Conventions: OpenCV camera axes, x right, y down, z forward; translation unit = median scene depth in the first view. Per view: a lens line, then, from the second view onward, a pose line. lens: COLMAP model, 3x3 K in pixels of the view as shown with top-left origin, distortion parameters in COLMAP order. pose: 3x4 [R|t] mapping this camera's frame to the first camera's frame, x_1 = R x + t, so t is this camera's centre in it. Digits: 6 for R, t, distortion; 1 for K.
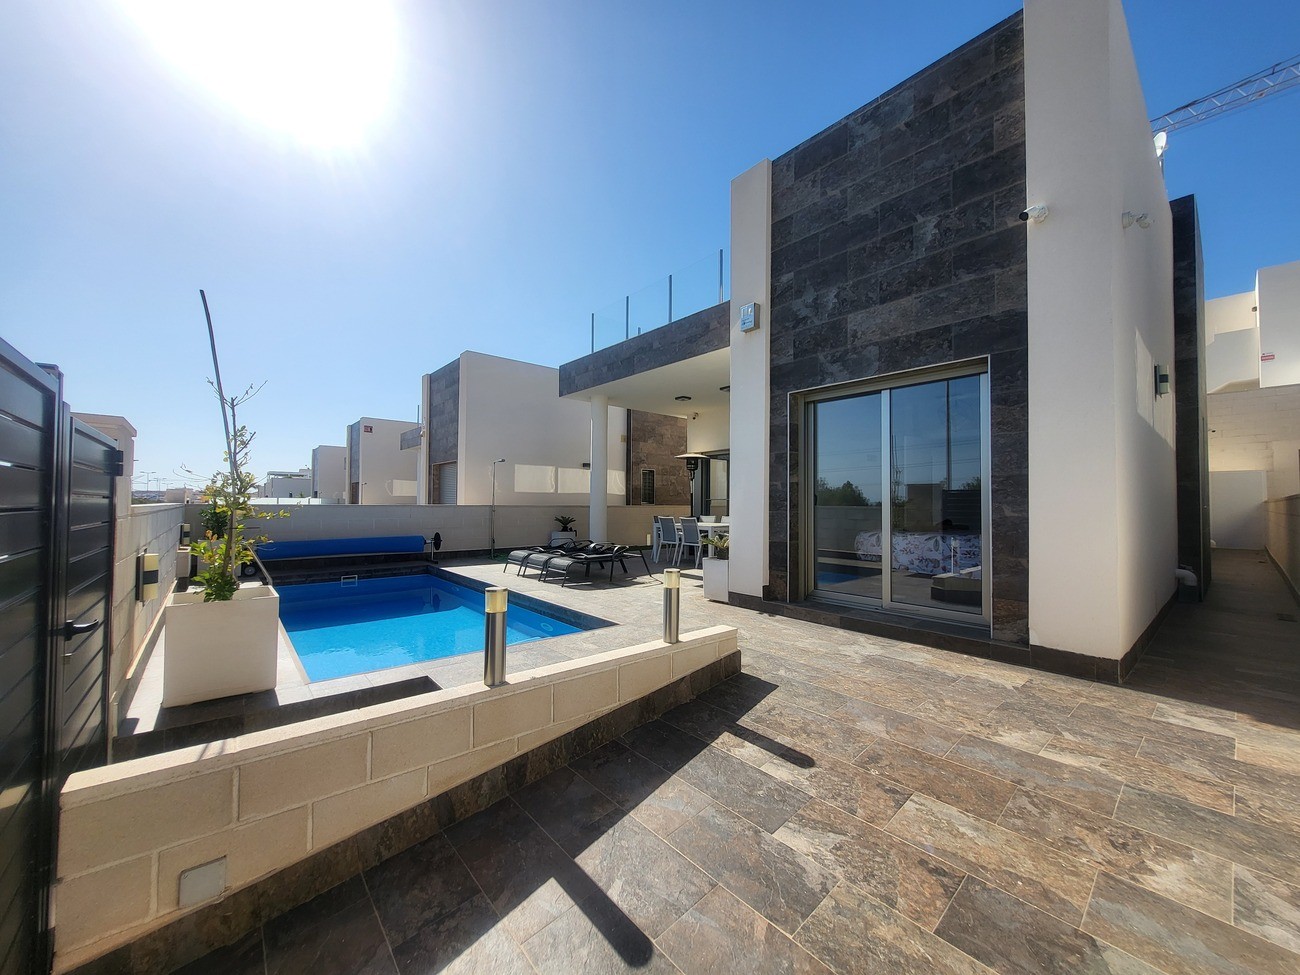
lens RADIAL K [[509.9, 0, 658.7], [0, 509.9, 491.0], [0, 0, 1]] dist [-0.000323, 0.000586]
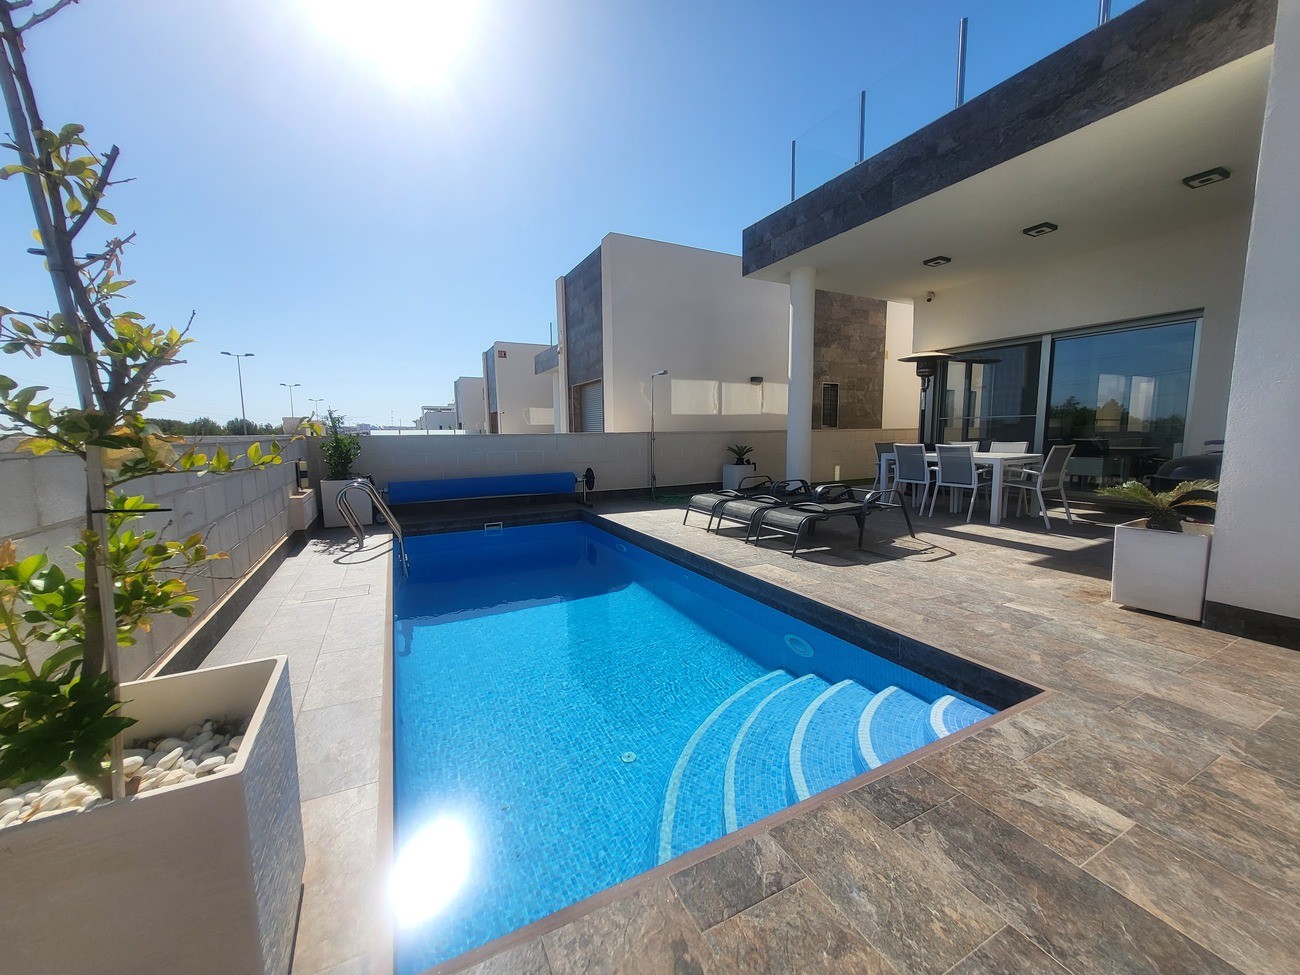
lens RADIAL K [[509.9, 0, 653.8], [0, 509.9, 489.7], [0, 0, 1]] dist [-0.000323, 0.000586]
pose [[0.971654, 0.008912, -0.236241, -0.132390], [0.024198, 0.990291, 0.136885, 0.008489], [0.235168, -0.138721, 0.962004, 0.227062]]
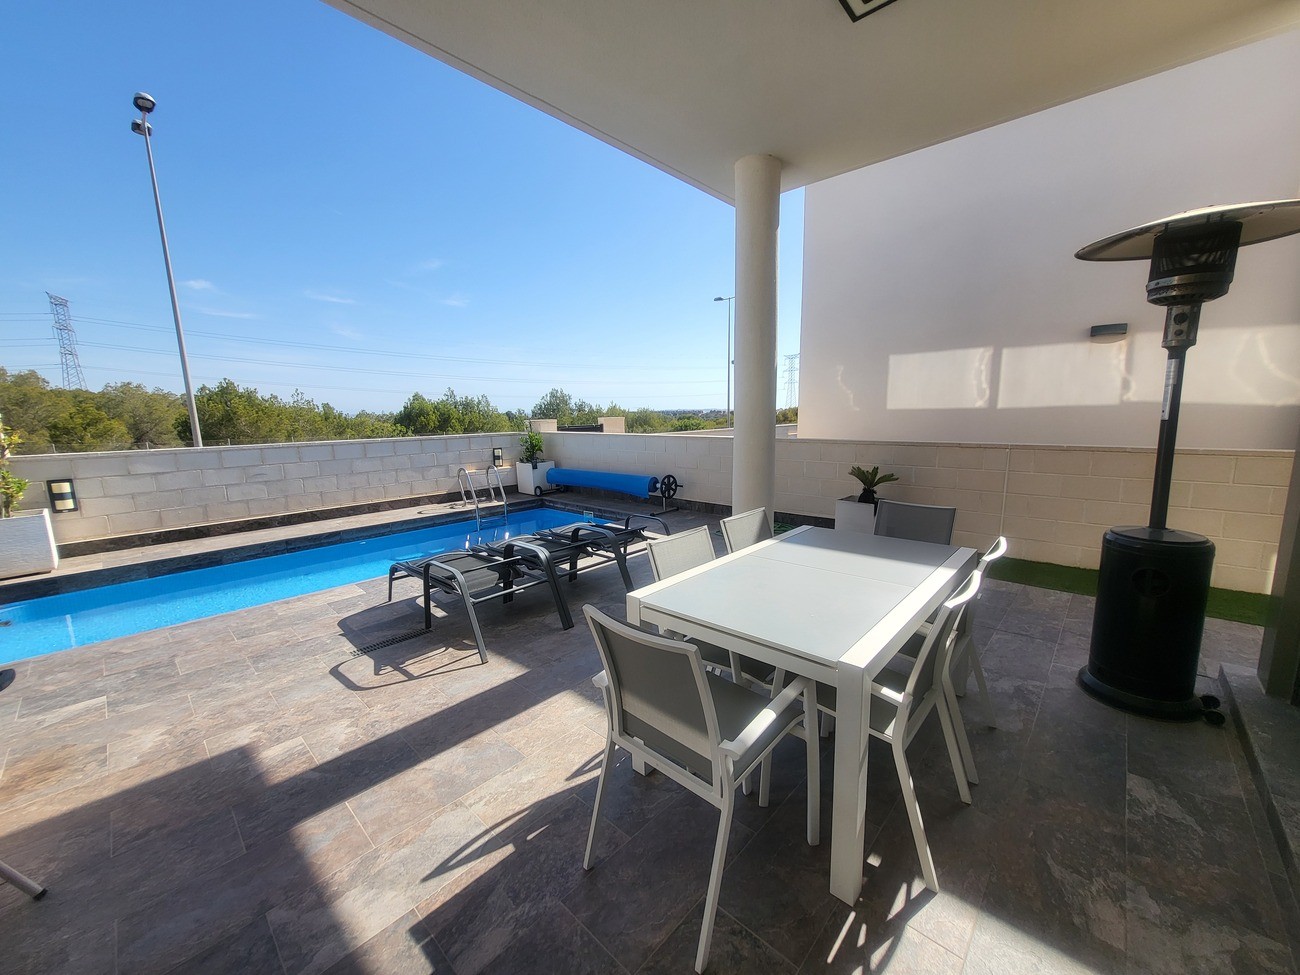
lens RADIAL K [[509.9, 0, 652.7], [0, 509.9, 487.0], [0, 0, 1]] dist [-0.000323, 0.000586]
pose [[0.105392, 0.139315, -0.984624, 0.248886], [0.043109, 0.988567, 0.144488, -0.007084], [0.993496, -0.057674, 0.098181, 0.787220]]
